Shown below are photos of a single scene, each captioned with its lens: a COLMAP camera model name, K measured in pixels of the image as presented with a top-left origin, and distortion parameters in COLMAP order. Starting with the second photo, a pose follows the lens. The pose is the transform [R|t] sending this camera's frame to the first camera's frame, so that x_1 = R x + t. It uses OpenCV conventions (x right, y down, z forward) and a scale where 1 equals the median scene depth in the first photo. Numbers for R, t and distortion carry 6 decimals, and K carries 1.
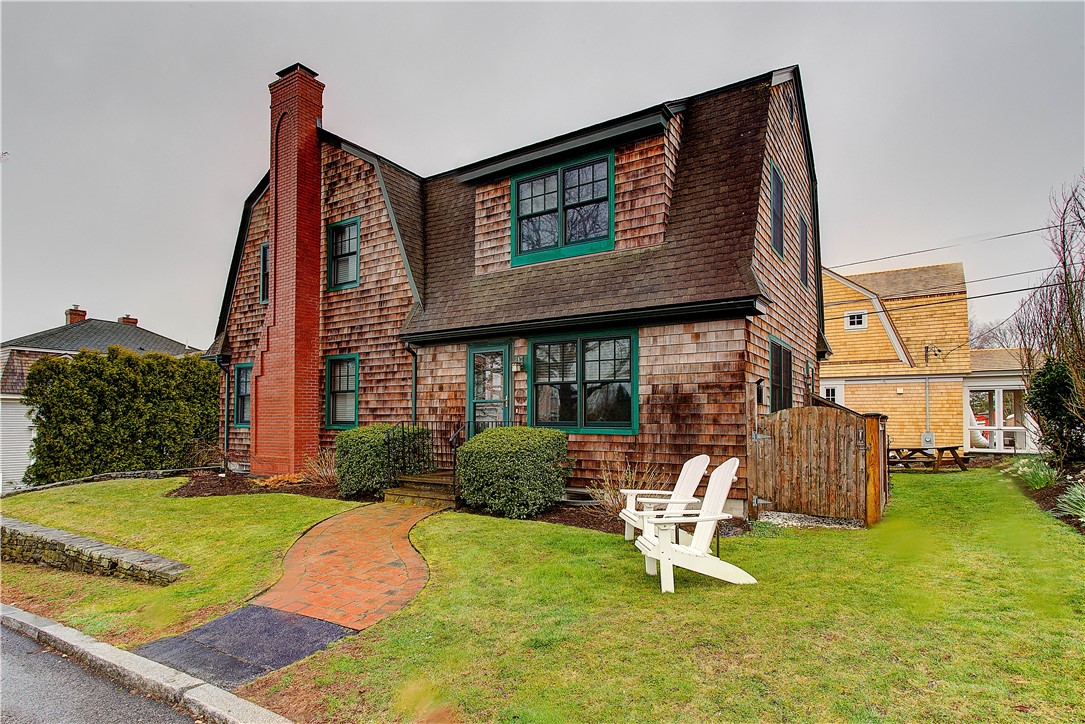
lens RADIAL K [[630.3, 0, 542.5], [0, 630.3, 362.0], [0, 0, 1]] dist [-0.001180, 0.000030]
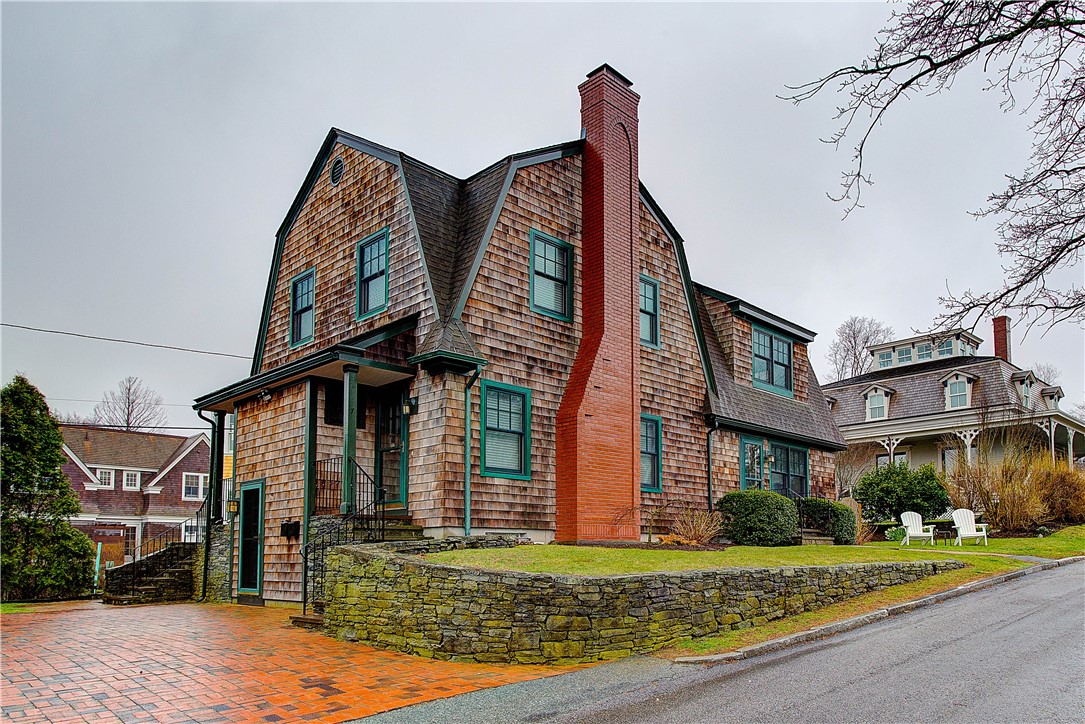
lens RADIAL K [[727.9, 0, 542.5], [0, 727.9, 362.0], [0, 0, 1]] dist [-0.002211, -0.000254]
pose [[0.188889, 0.207661, 0.959790, -1.436135], [-0.145767, 0.972486, -0.181720, 0.137326], [-0.971119, -0.105581, 0.213962, 0.922017]]
